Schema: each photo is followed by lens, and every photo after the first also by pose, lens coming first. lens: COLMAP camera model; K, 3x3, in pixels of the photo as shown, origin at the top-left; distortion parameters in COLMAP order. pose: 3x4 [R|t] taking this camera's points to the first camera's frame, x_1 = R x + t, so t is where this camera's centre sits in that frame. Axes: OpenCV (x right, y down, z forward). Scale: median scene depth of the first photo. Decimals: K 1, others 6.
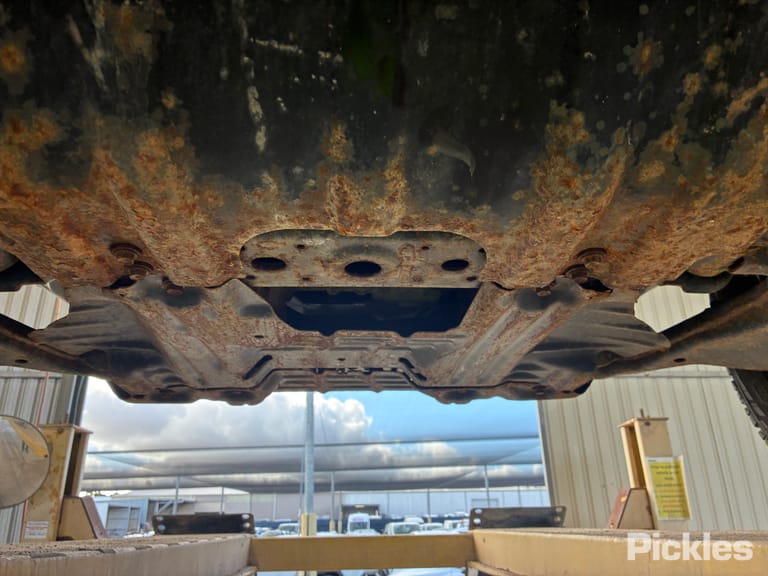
lens RADIAL K [[588.4, 0, 393.5], [0, 588.4, 290.4], [0, 0, 1]] dist [0.062471, -0.100279]
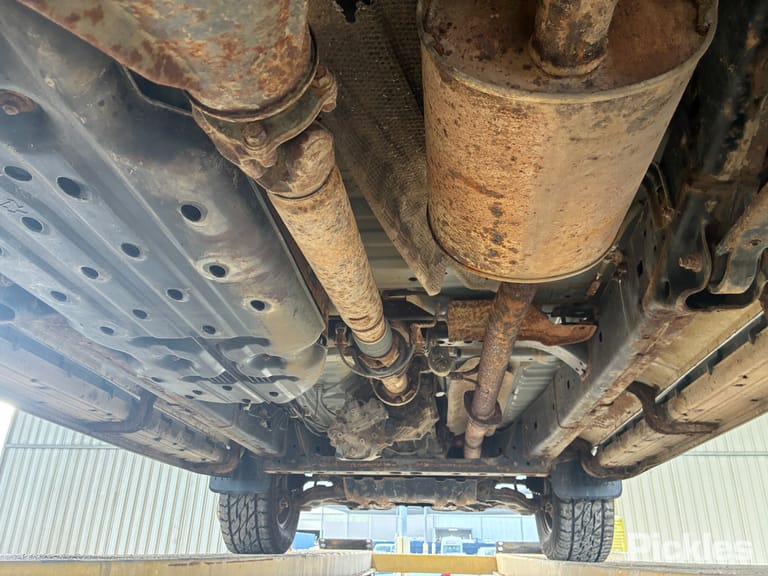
lens RADIAL K [[588.9, 0, 387.4], [0, 588.9, 285.8], [0, 0, 1]] dist [0.017620, -0.001037]
pose [[0.987095, -0.028381, -0.157602, 0.106682], [0.022089, 0.998893, -0.041536, -0.300206], [0.158606, 0.037519, 0.986629, -0.747466]]
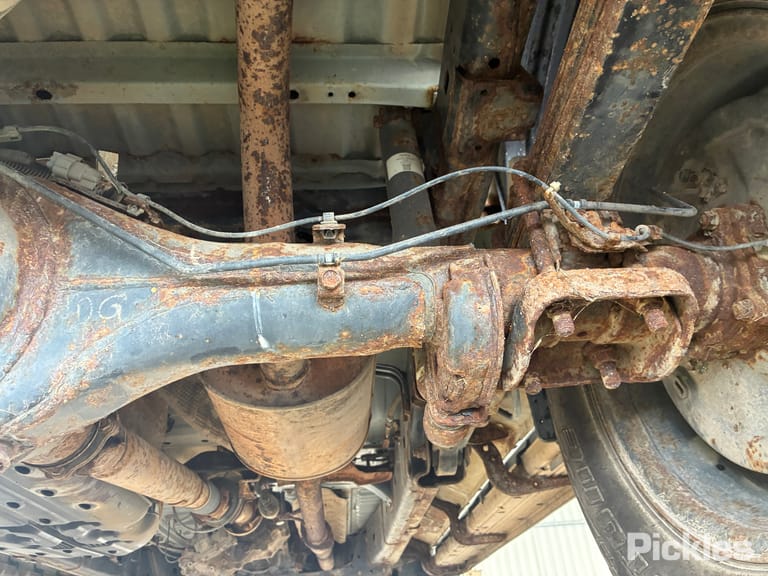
lens RADIAL K [[588.4, 0, 393.5], [0, 588.4, 290.4], [0, 0, 1]] dist [0.062471, -0.100279]
pose [[0.997908, -0.051517, 0.039061, 0.173376], [0.056550, 0.988371, -0.141159, -0.368046], [-0.031335, 0.143072, 0.989216, -0.846316]]
